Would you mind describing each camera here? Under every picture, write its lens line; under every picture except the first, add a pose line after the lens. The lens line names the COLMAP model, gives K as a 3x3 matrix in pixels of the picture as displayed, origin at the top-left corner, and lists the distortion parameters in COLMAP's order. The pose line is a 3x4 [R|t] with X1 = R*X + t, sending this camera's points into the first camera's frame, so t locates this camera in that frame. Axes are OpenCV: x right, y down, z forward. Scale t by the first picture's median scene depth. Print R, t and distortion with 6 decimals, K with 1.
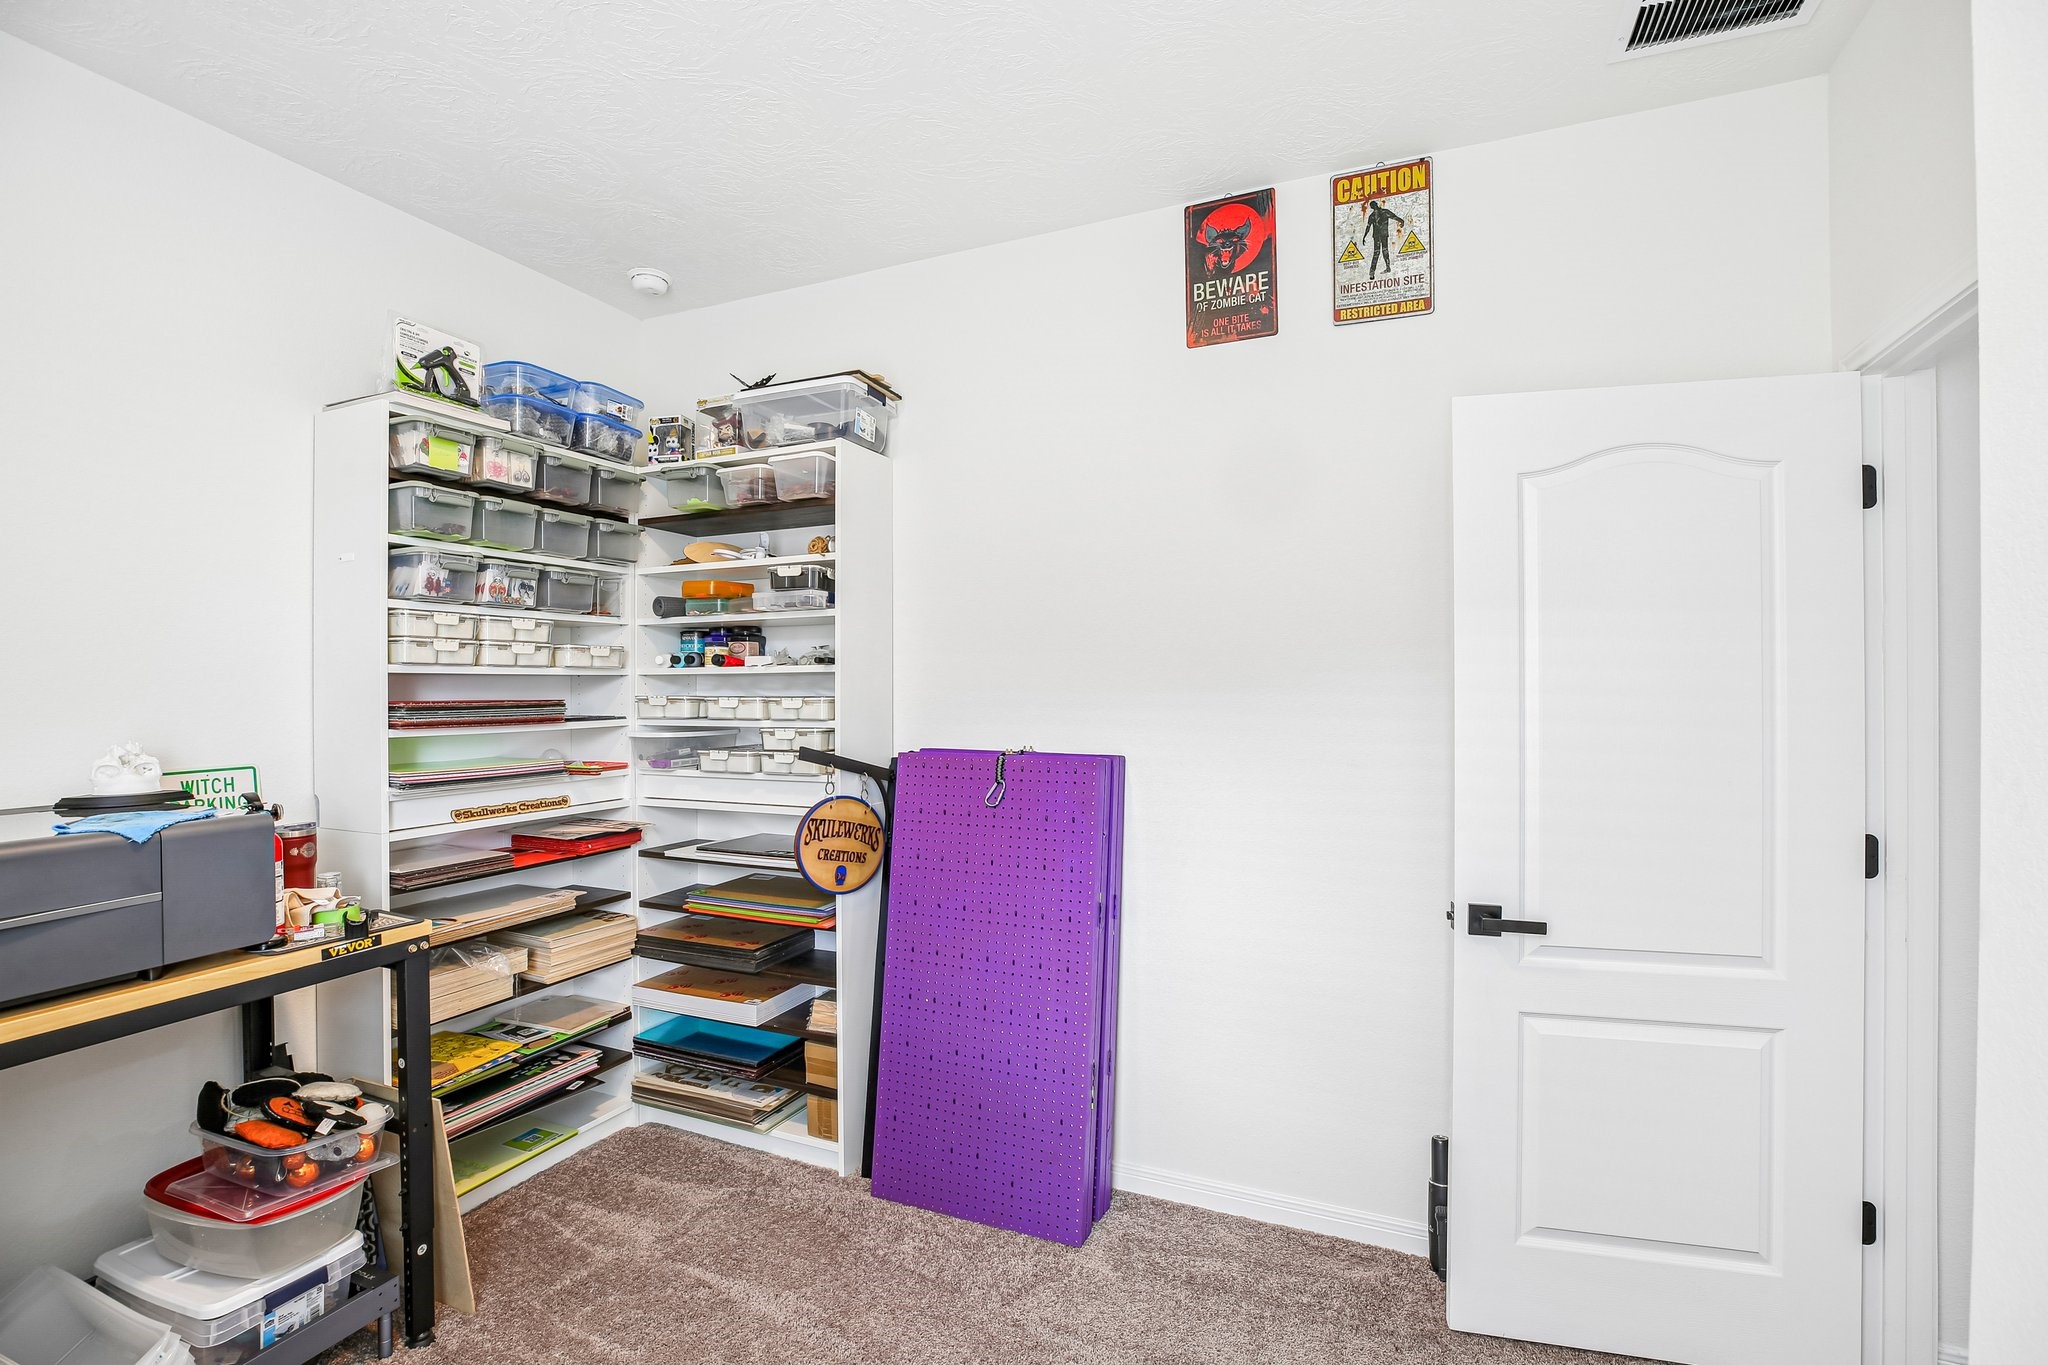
lens RADIAL K [[939.9, 0, 1026.1], [0, 939.9, 686.4], [0, 0, 1]] dist [-0.039557, 0.008123]
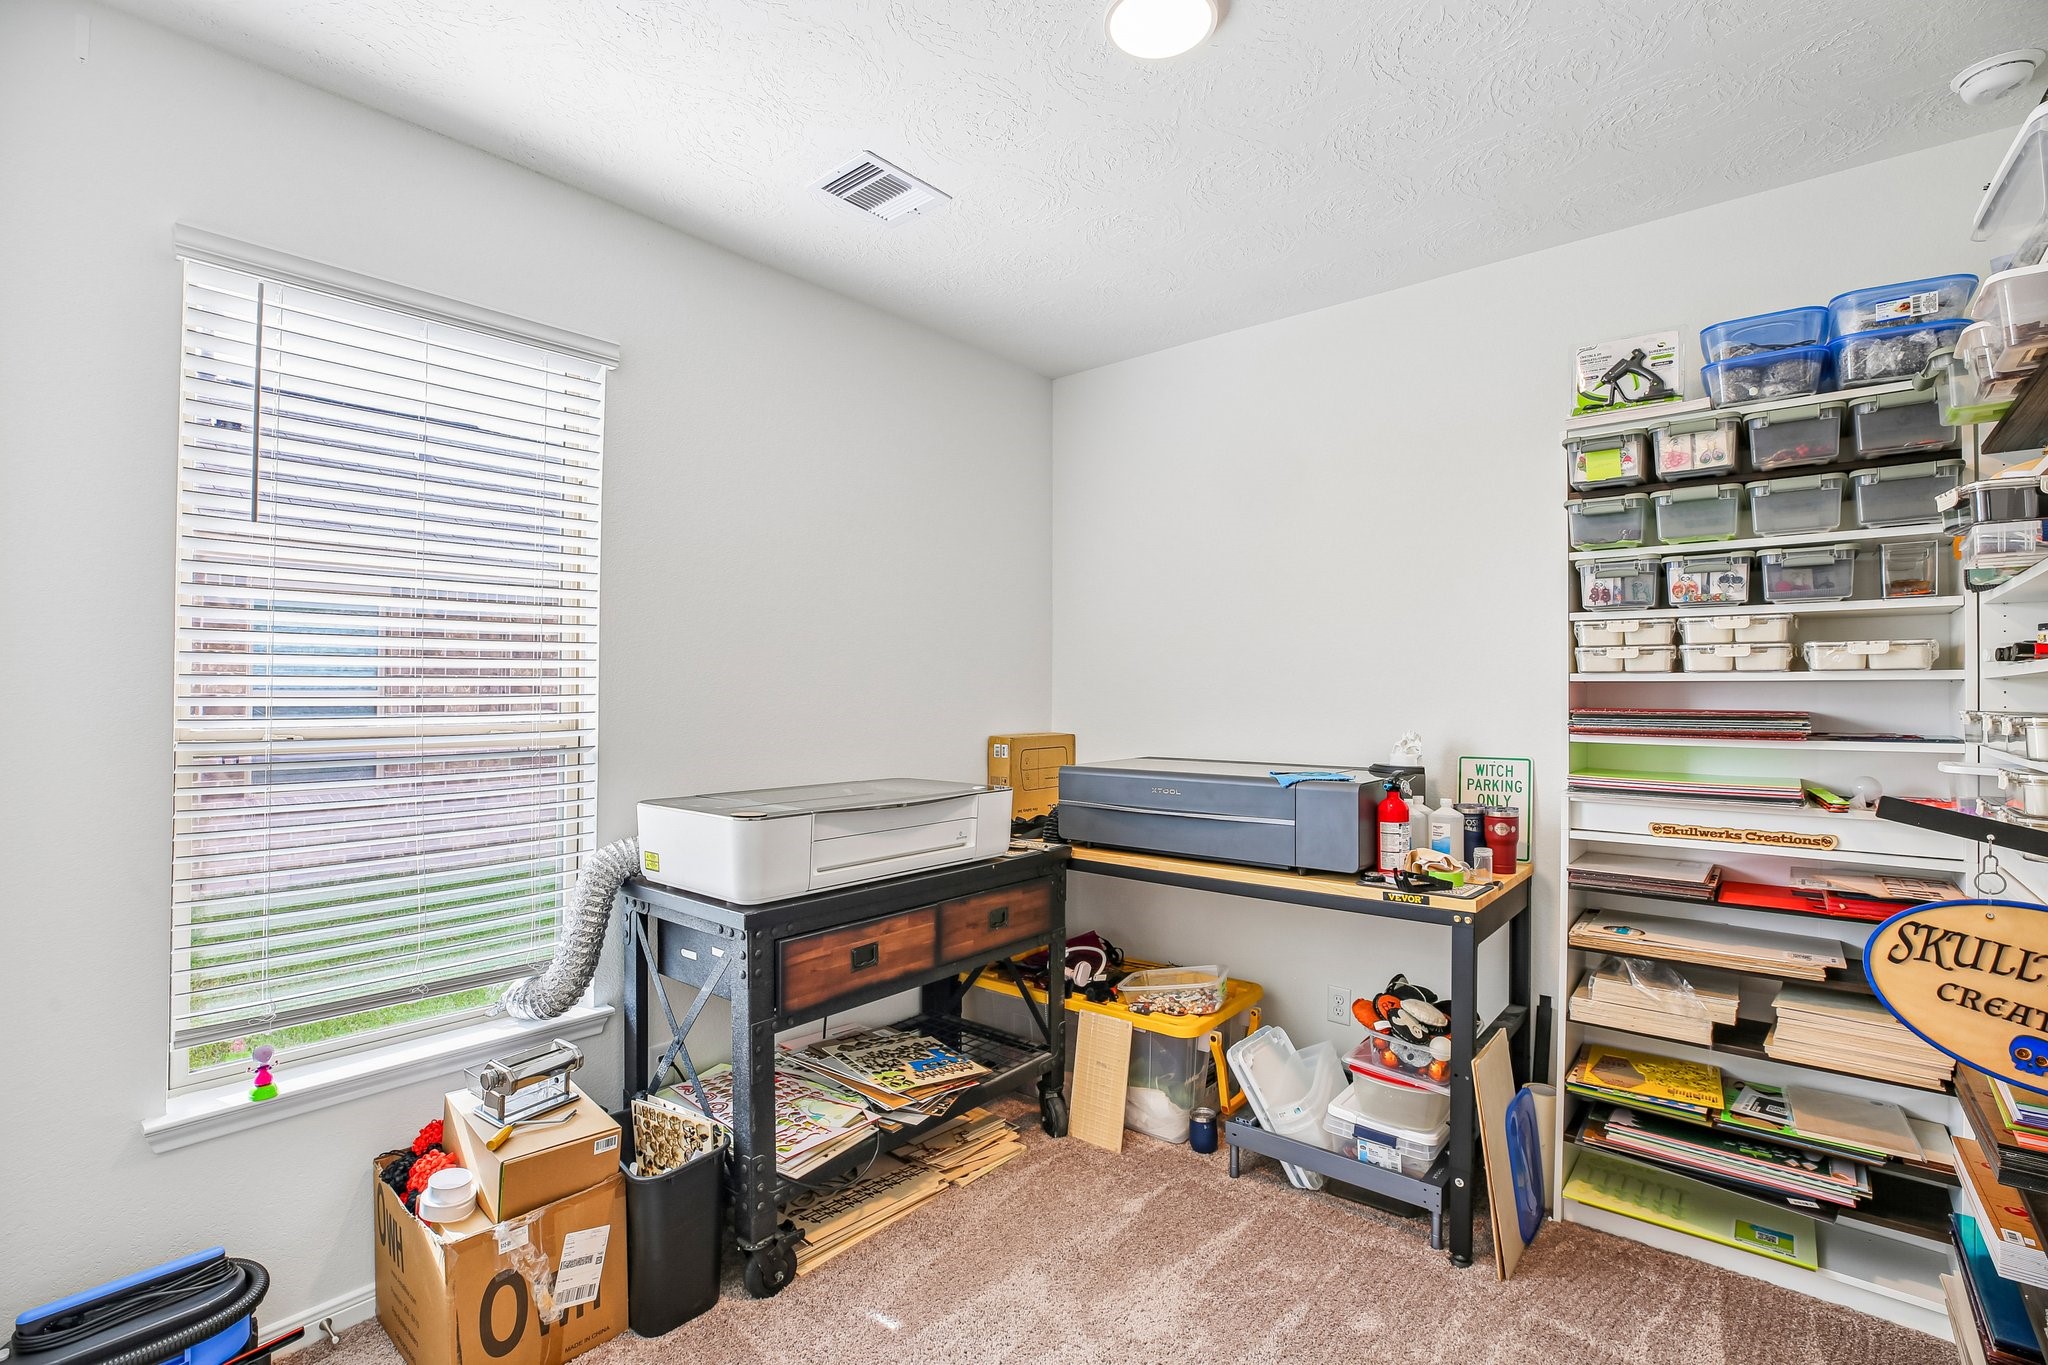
lens RADIAL K [[939.9, 0, 1026.1], [0, 939.9, 684.4], [0, 0, 1]] dist [-0.039557, 0.008123]
pose [[-0.295331, -0.007625, -0.955364, 0.483031], [-0.003963, 0.999969, -0.006756, -0.001404], [0.955387, 0.001791, -0.295352, 0.643076]]
